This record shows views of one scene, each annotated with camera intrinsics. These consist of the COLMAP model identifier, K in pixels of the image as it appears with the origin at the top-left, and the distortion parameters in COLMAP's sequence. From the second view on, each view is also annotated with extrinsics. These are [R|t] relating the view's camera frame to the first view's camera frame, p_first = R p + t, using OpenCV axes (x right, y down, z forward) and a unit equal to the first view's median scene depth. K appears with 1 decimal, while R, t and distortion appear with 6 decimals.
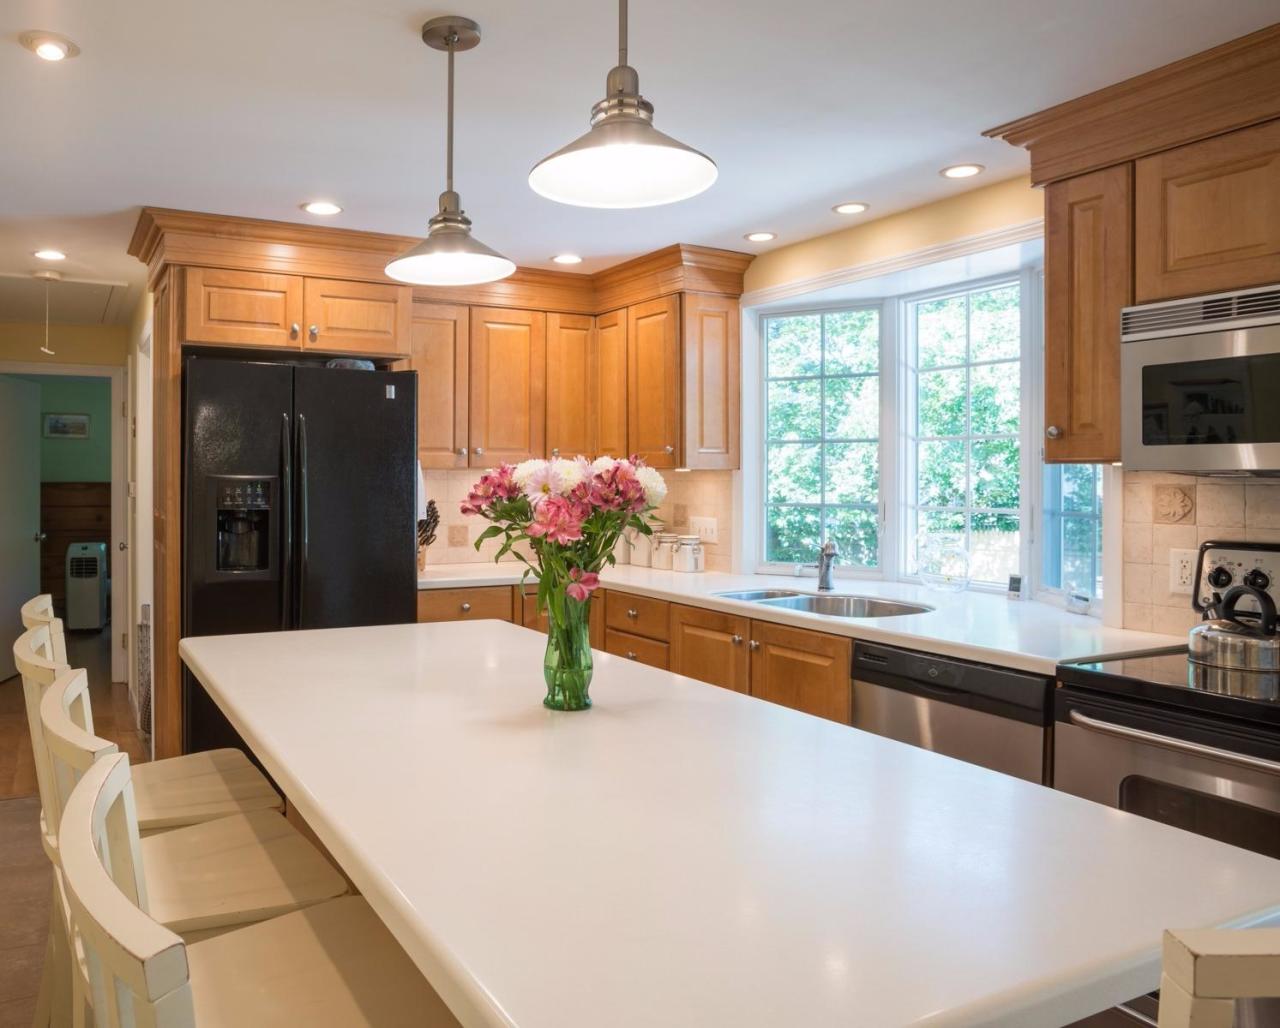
lens RADIAL K [[1000.2, 0, 635.1], [0, 1000.2, 483.4], [0, 0, 1]] dist [0.031131, 0.003844]
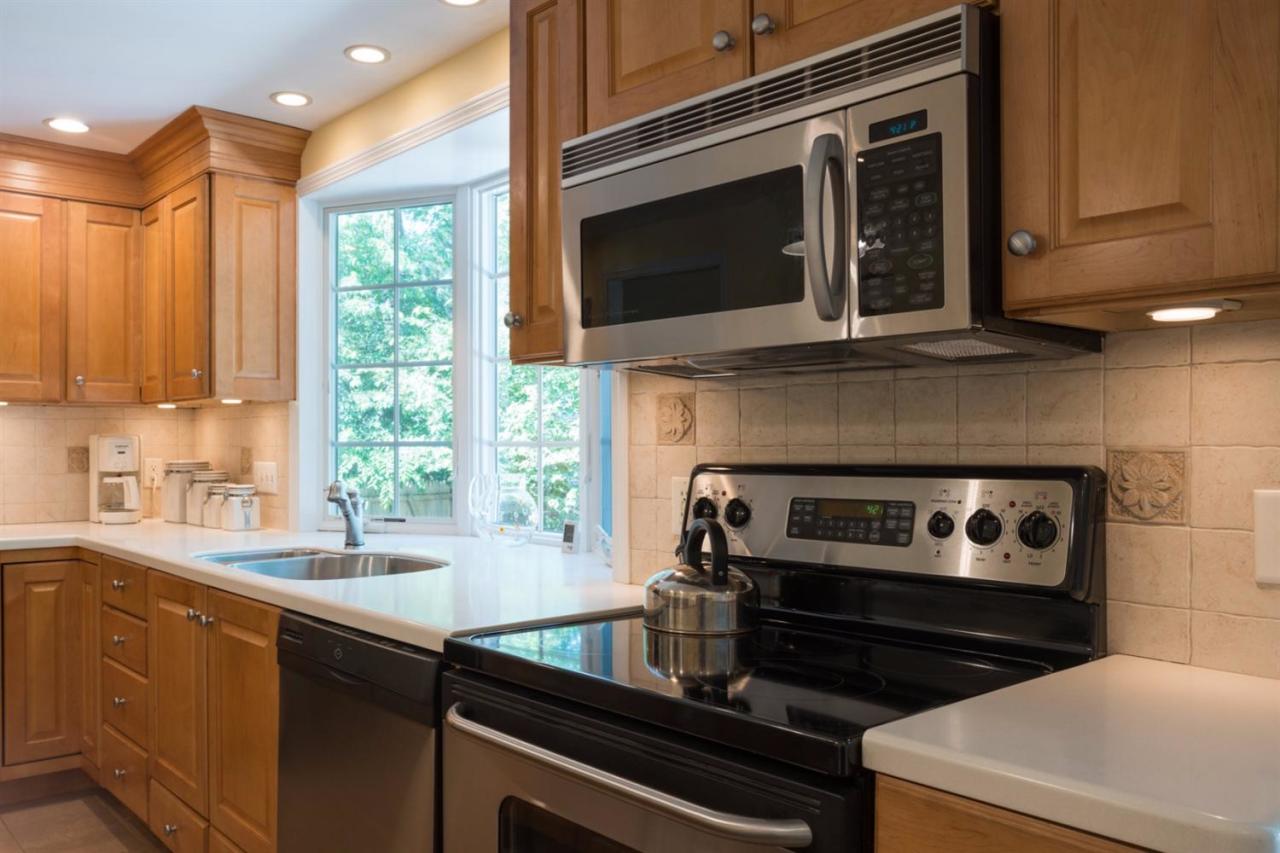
lens RADIAL K [[1025.7, 0, 641.3], [0, 1025.7, 444.5], [0, 0, 1]] dist [0.008134, 0.005534]
pose [[0.981602, -0.002015, 0.190930, 0.270307], [0.003062, 0.999982, -0.005190, 0.032962], [-0.190916, 0.005679, 0.981590, 0.180042]]
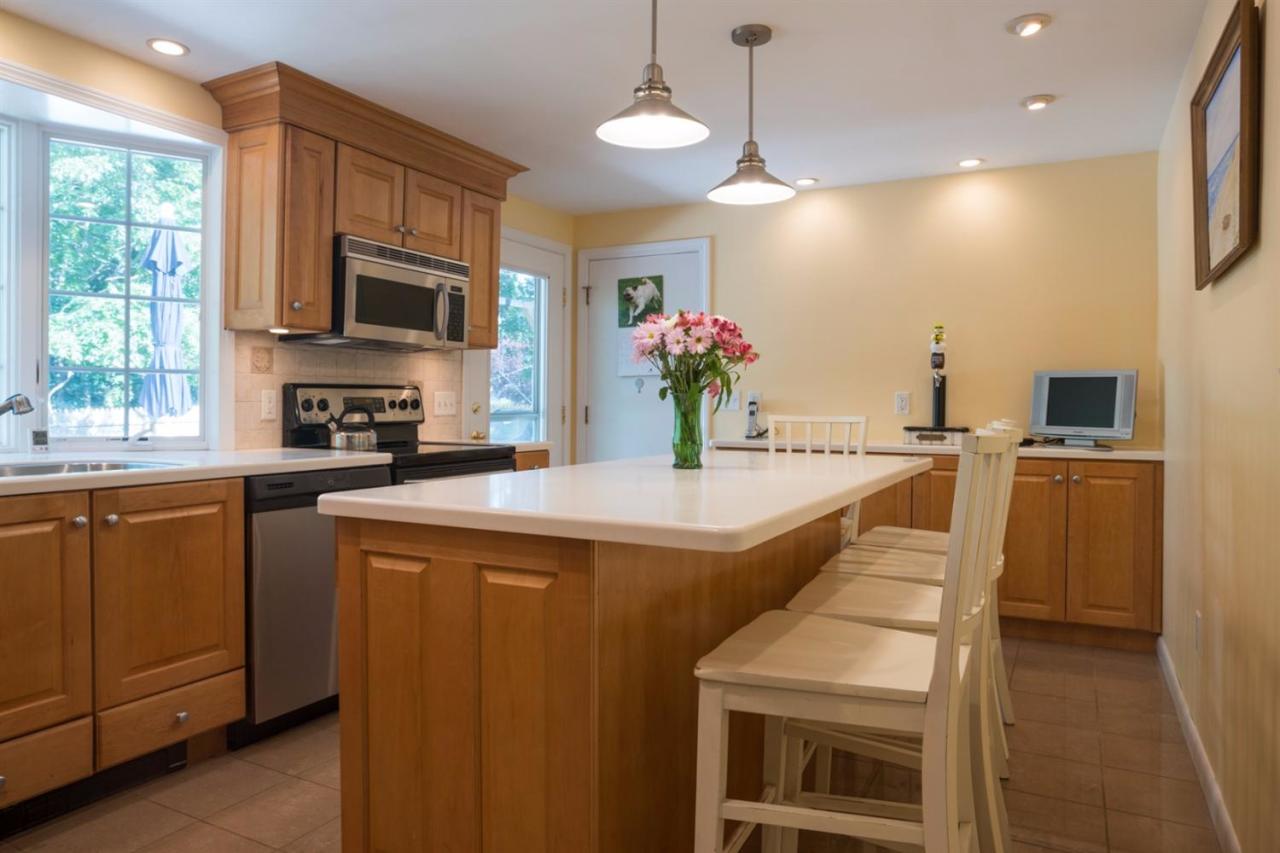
lens RADIAL K [[855.0, 0, 640.0], [0, 855.0, 426.5], [0, 0, 1]] dist [-0.004340, -0.002254]
pose [[-0.529534, -0.030911, 0.847726, -0.621058], [-0.004837, 0.999430, 0.033422, 0.055147], [-0.848275, 0.013598, -0.529381, 0.899987]]
